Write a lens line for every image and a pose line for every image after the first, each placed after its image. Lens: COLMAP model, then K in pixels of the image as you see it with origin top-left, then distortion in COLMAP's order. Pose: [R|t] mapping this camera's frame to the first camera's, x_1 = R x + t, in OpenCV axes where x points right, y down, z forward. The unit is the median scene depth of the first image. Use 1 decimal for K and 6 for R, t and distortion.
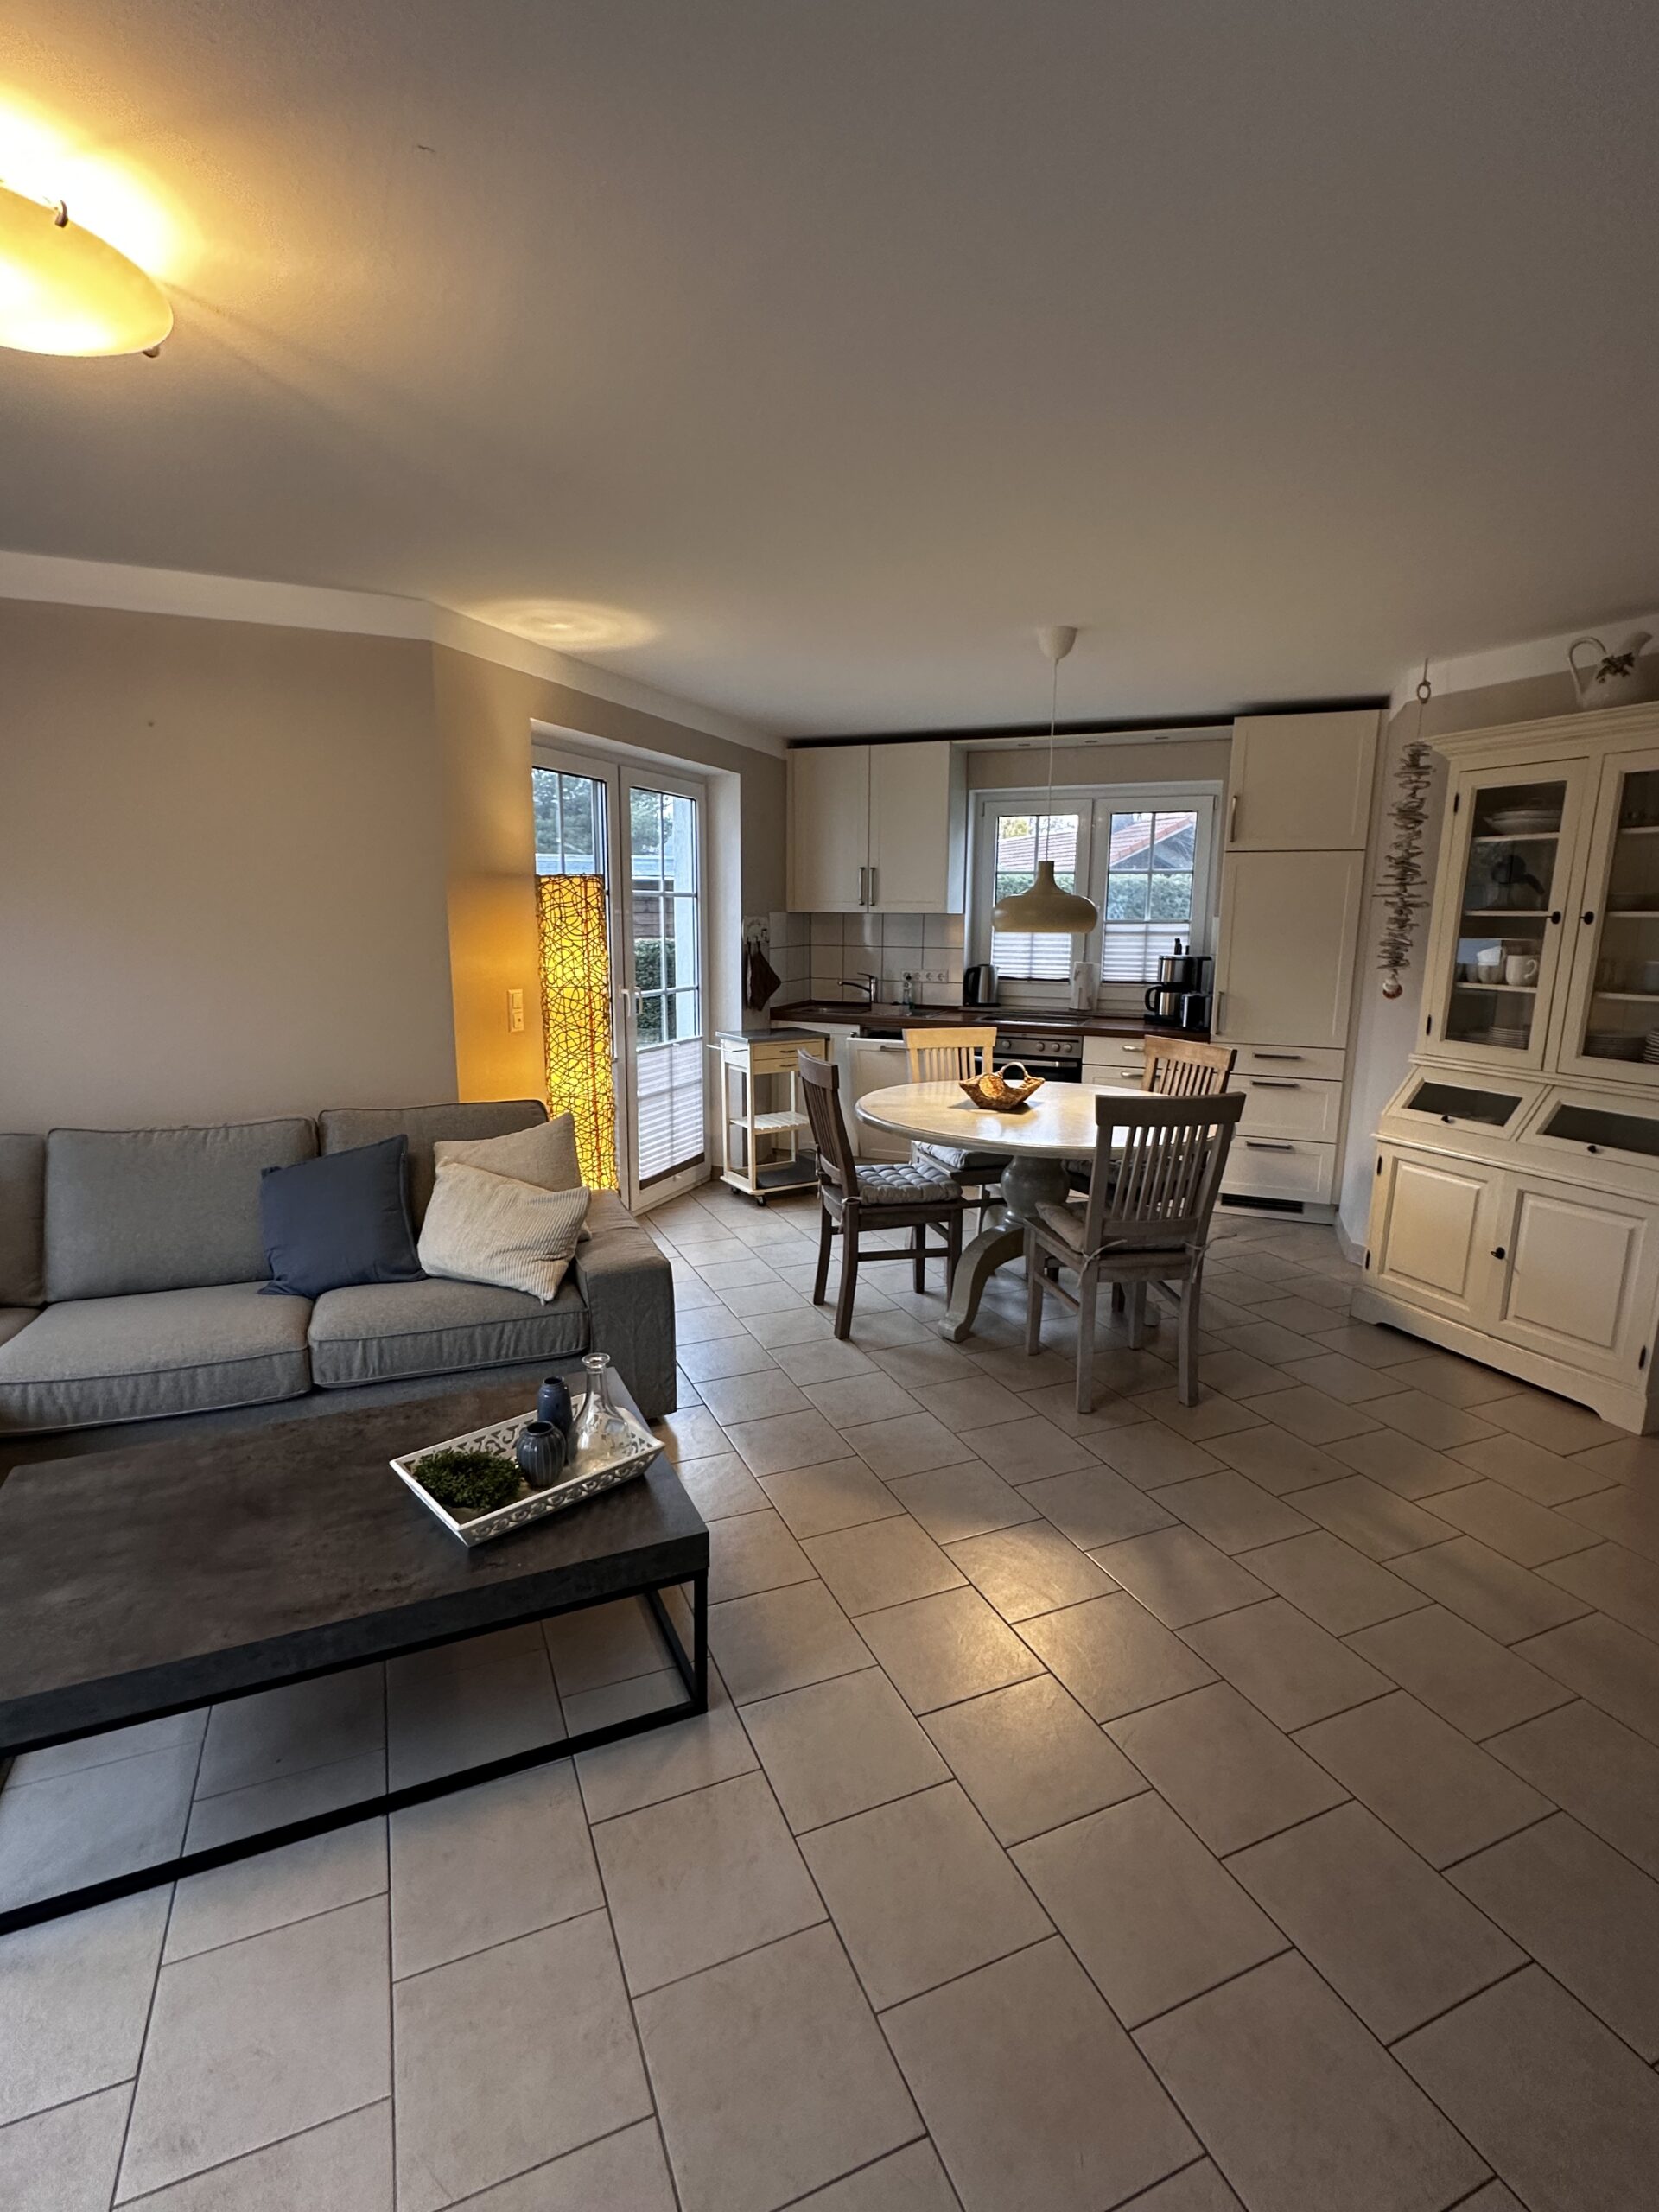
lens RADIAL K [[1052.0, 0, 820.2], [0, 1052.0, 1112.1], [0, 0, 1]] dist [-0.000549, 0.000209]
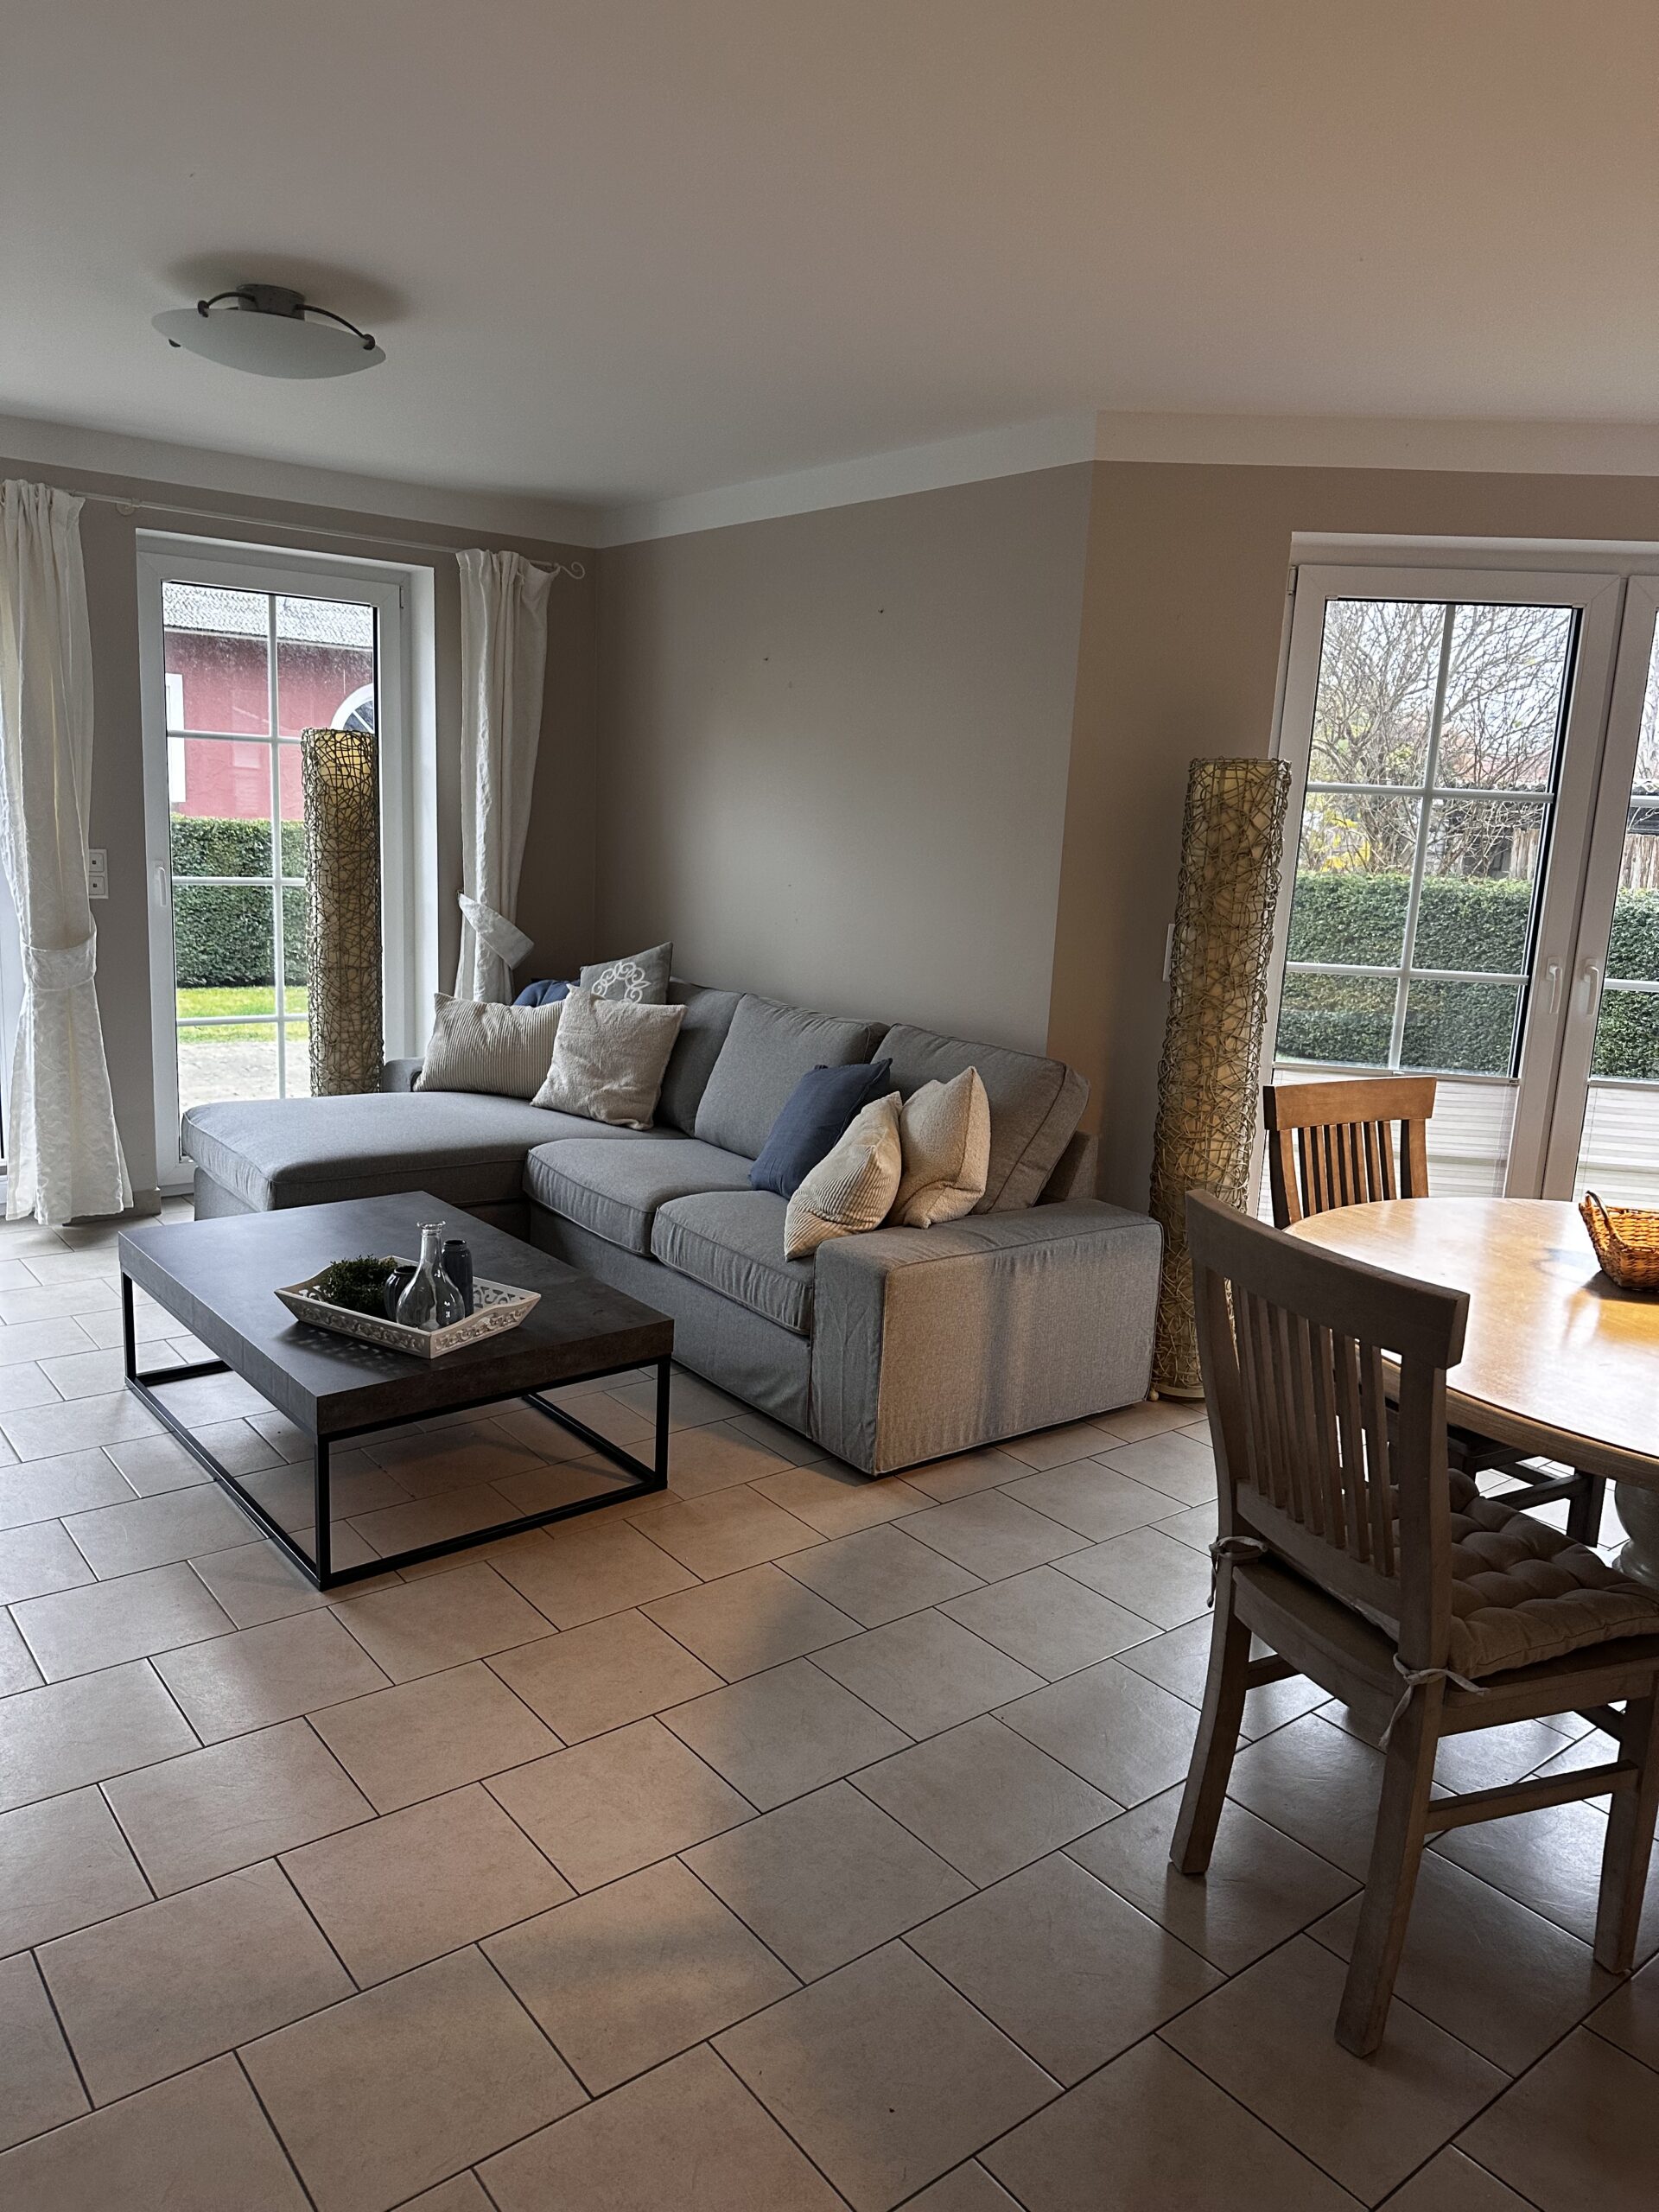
lens RADIAL K [[1549.3, 0, 844.7], [0, 1549.3, 1116.2], [0, 0, 1]] dist [0.062397, -0.075605]
pose [[0.277572, 0.194128, -0.940887, 0.527167], [-0.247873, 0.960683, 0.125087, -0.053793], [0.928177, 0.198499, 0.314778, 0.383660]]
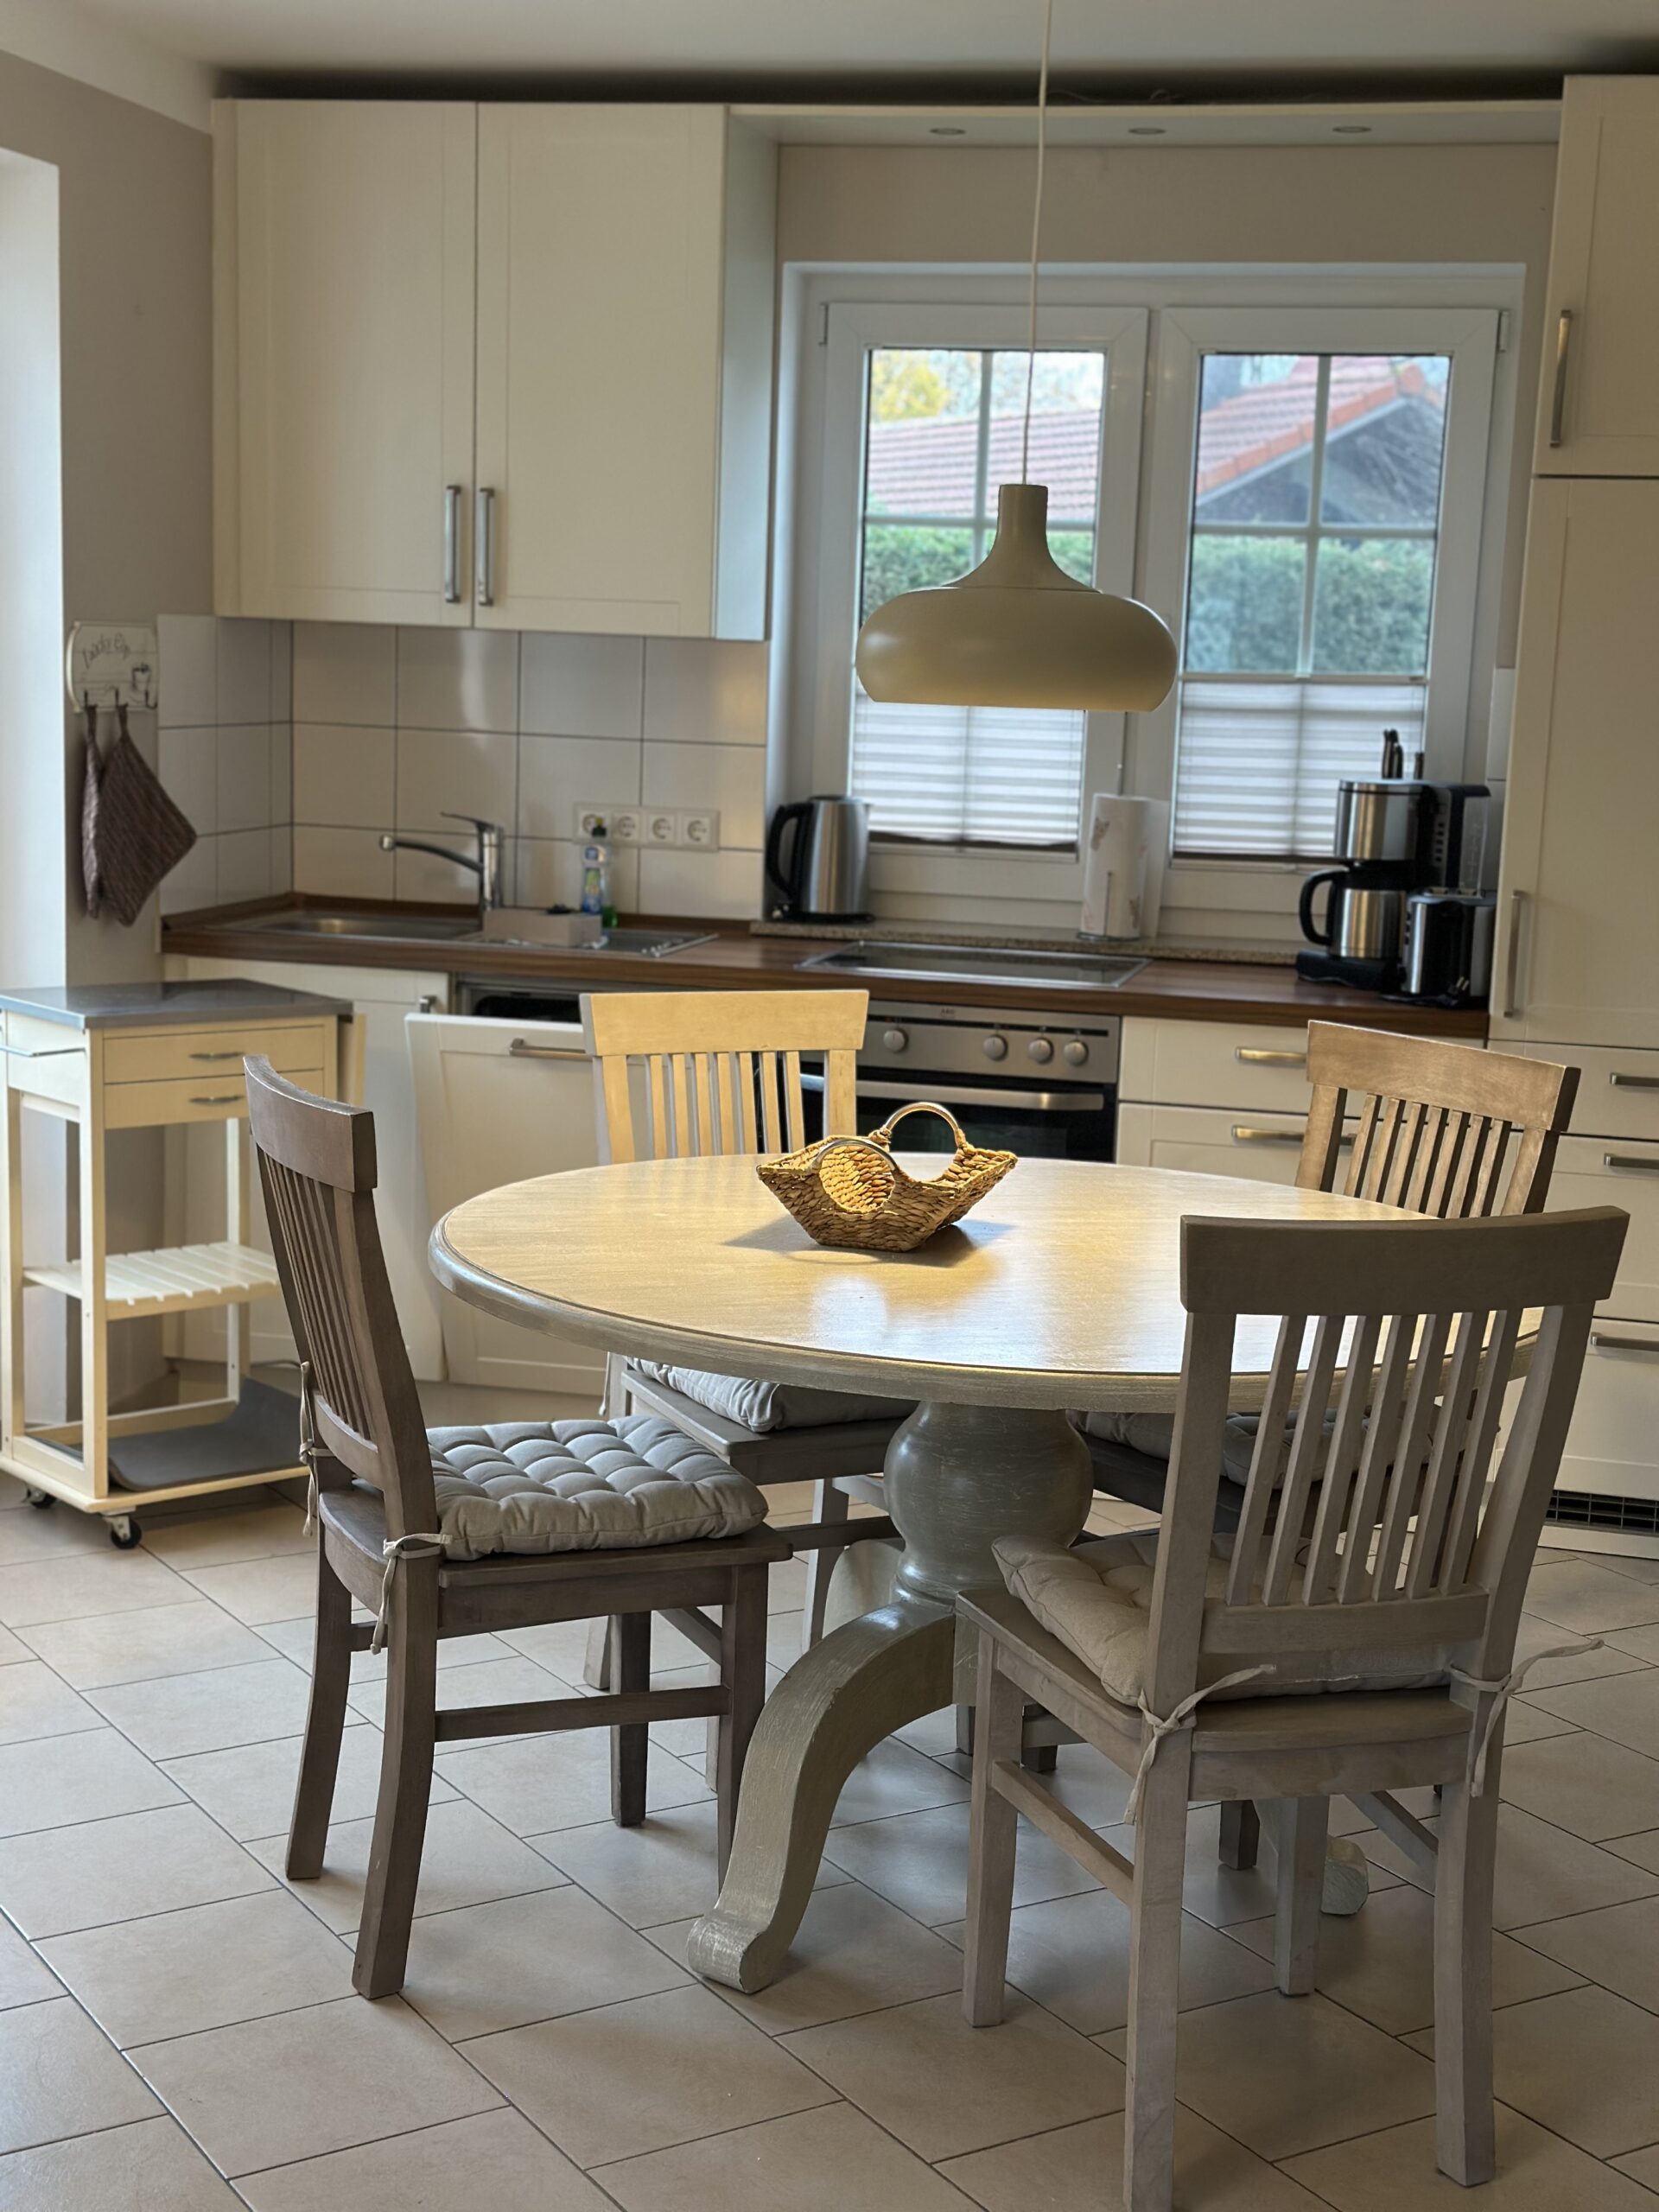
lens RADIAL K [[3069.7, 0, 823.9], [0, 3069.7, 1118.0], [0, 0, 1]] dist [0.141078, 0.000000]
pose [[0.987423, 0.005474, 0.158003, 0.003676], [-0.000700, 0.999542, -0.030257, -0.012628], [-0.158096, 0.029765, 0.986975, 0.064330]]
